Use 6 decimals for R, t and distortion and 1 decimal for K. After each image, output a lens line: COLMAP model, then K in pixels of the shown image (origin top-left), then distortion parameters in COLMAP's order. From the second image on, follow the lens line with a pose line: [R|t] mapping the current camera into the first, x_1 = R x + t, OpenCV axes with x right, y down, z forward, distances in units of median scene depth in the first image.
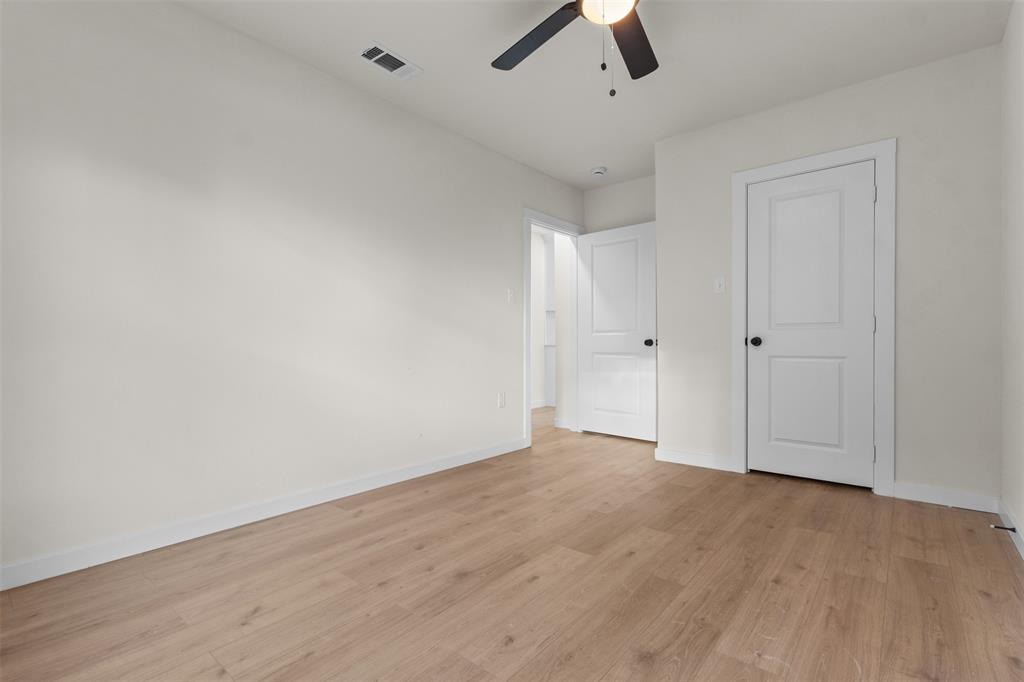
lens RADIAL K [[471.5, 0, 509.0], [0, 471.5, 341.8], [0, 0, 1]] dist [0.001211, -0.000995]
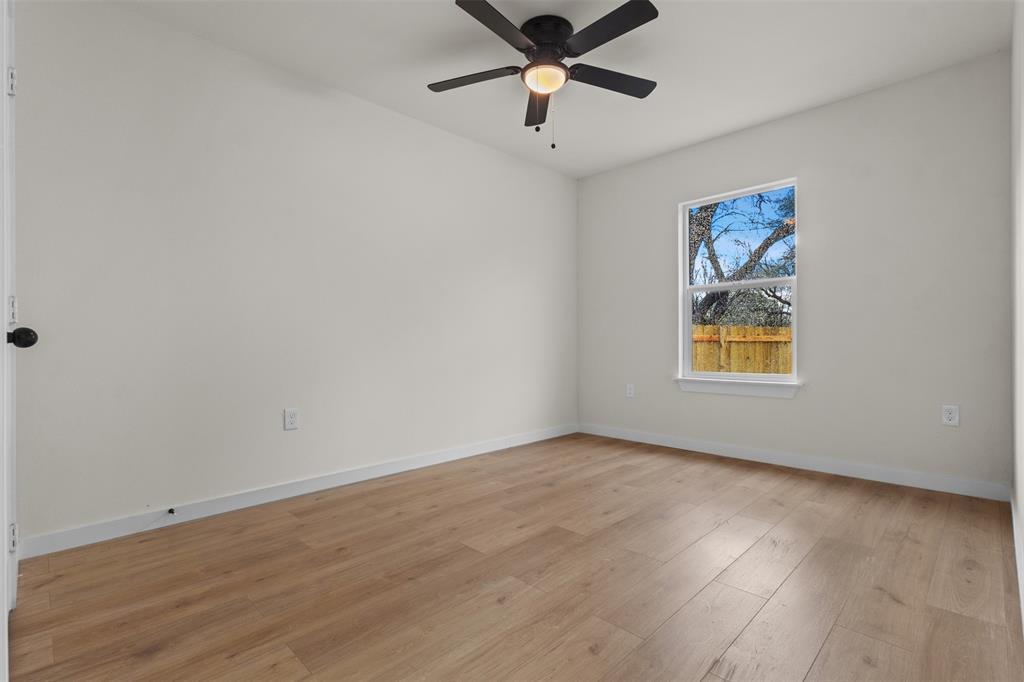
lens RADIAL K [[471.5, 0, 509.0], [0, 471.5, 341.8], [0, 0, 1]] dist [0.001211, -0.000995]
pose [[-0.995473, 0.009544, 0.094567, 0.178072], [0.009080, 0.999945, -0.005333, 0.014874], [-0.094613, -0.004450, -0.995504, 2.128887]]
